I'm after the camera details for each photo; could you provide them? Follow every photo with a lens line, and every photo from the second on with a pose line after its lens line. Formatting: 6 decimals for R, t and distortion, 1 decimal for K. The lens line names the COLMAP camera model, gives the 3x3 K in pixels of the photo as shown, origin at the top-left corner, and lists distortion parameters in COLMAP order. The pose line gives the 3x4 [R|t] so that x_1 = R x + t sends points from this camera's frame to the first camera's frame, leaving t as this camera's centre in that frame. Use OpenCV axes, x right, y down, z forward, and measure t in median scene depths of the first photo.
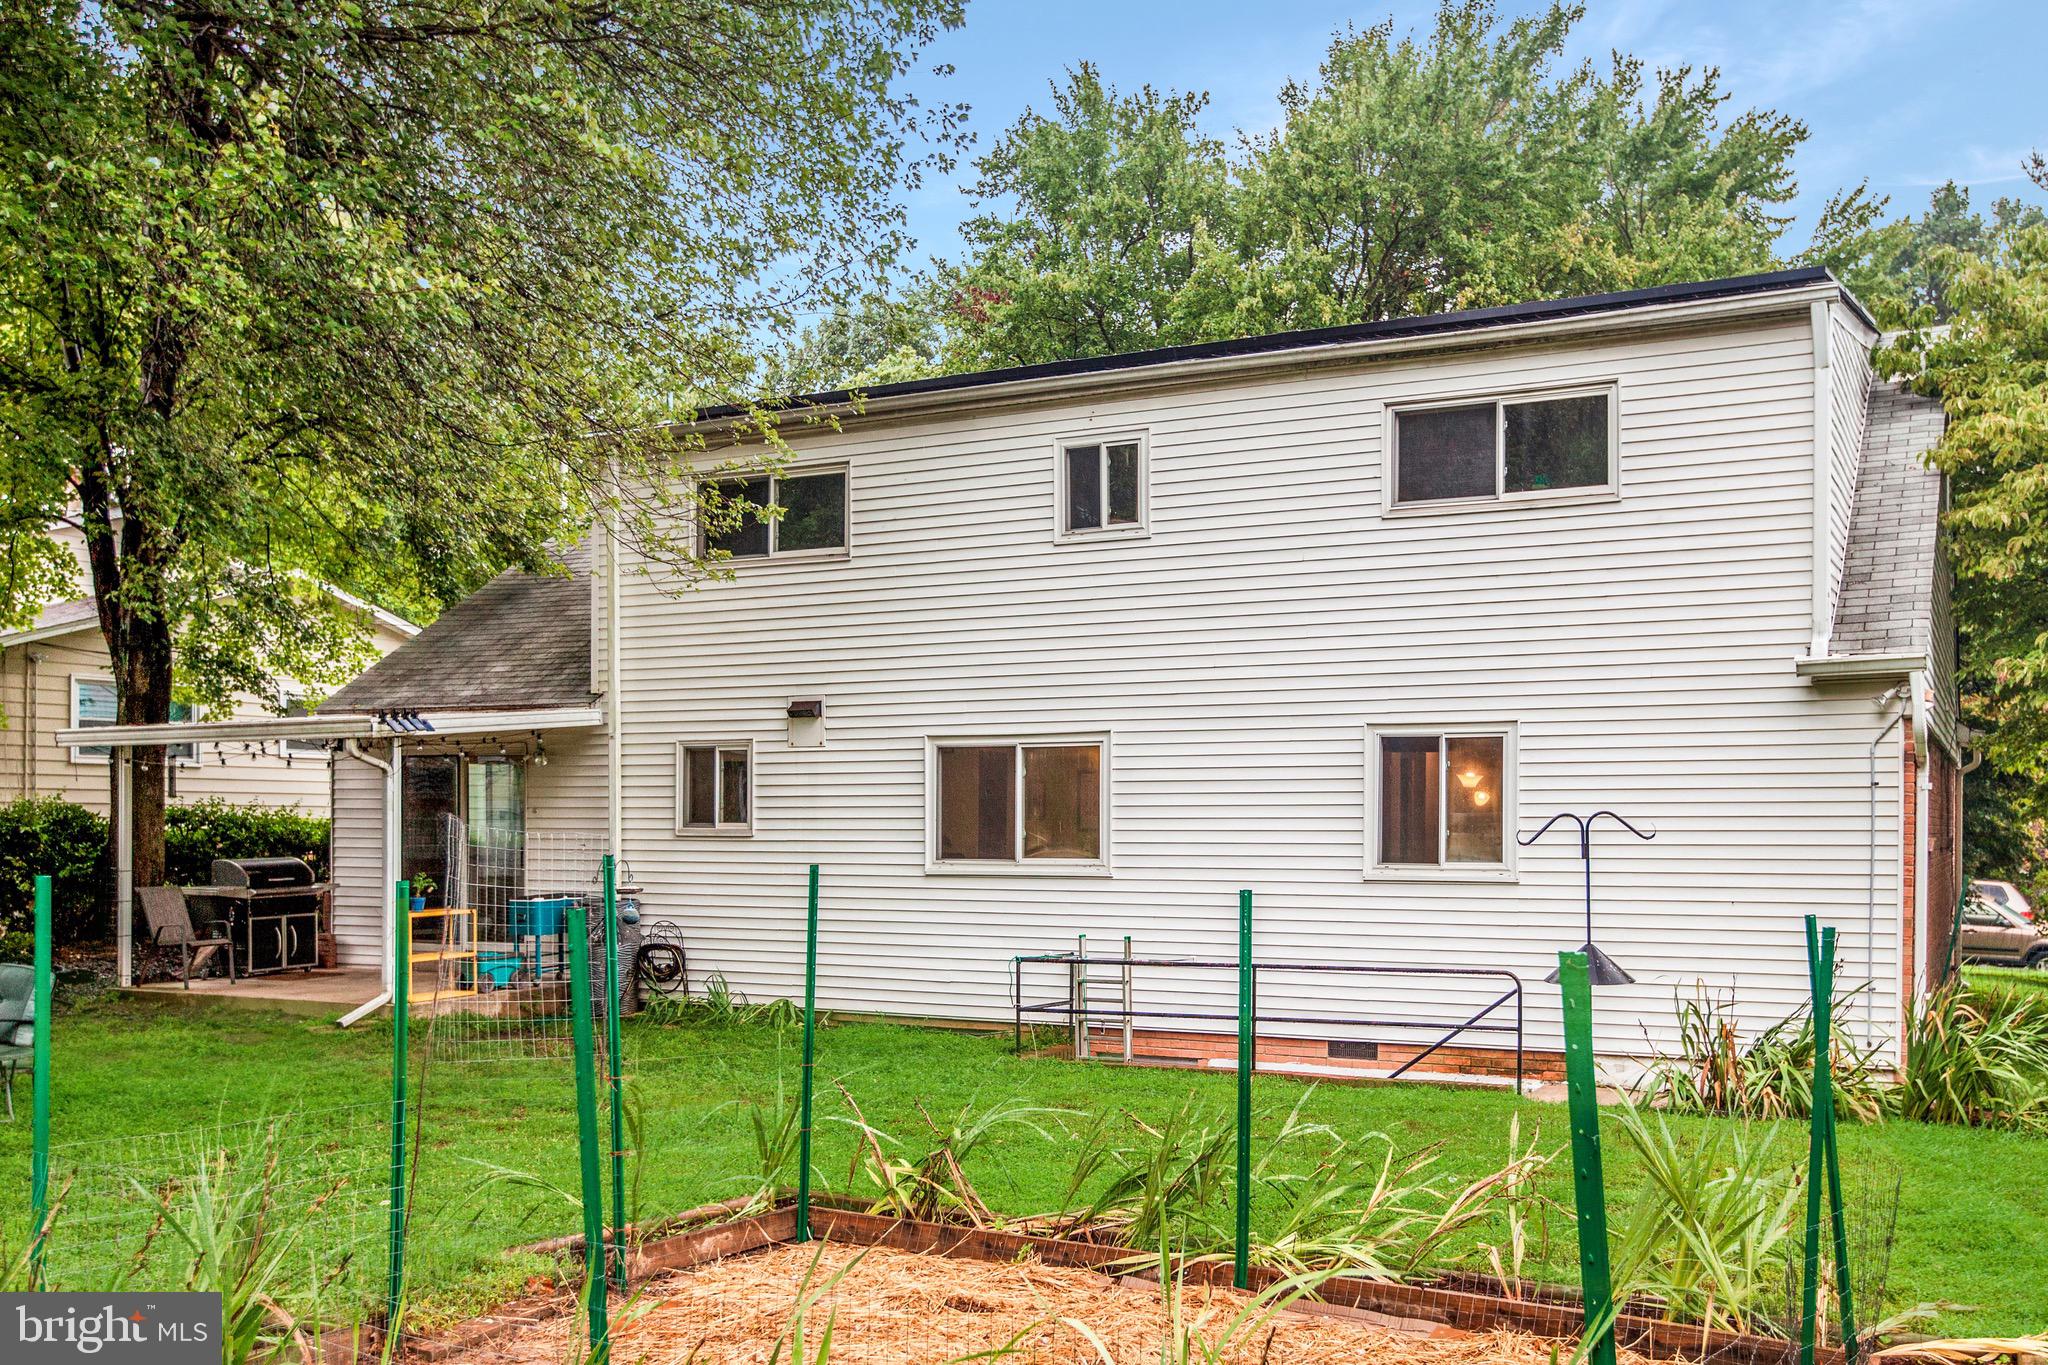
lens RADIAL K [[1587.7, 0, 1023.8], [0, 1587.7, 674.6], [0, 0, 1]] dist [0.002718, -0.000347]
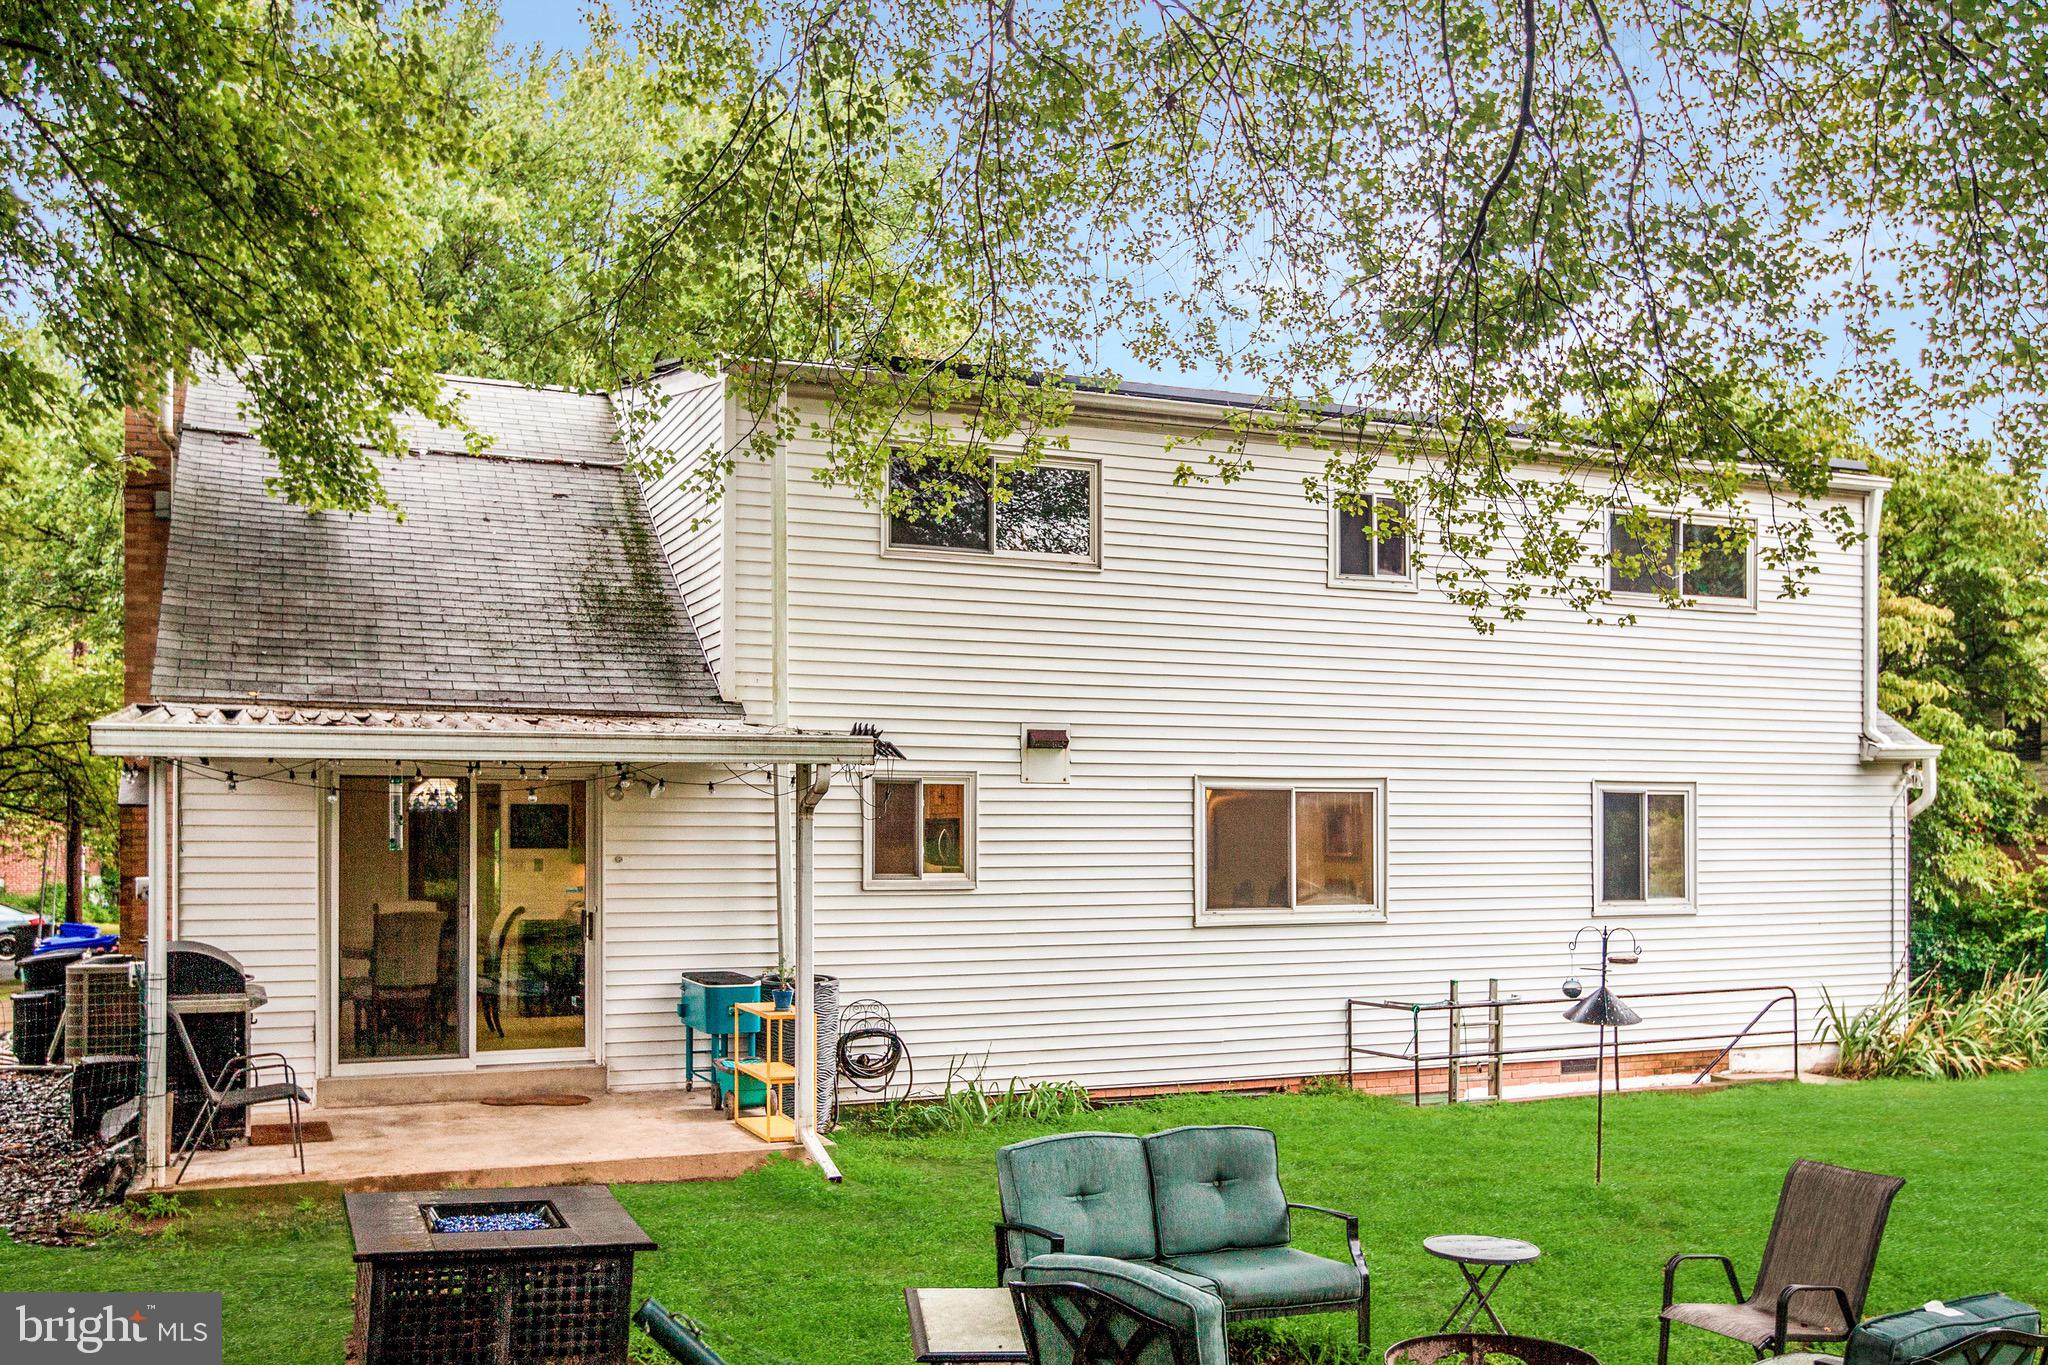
lens RADIAL K [[1761.0, 0, 1023.9], [0, 1761.0, 689.5], [0, 0, 1]] dist [-0.009947, -0.002146]
pose [[0.683280, 0.068462, 0.726940, -0.899863], [-0.058215, 0.997533, -0.039227, 0.035633], [-0.727832, -0.015516, 0.685580, 0.386582]]
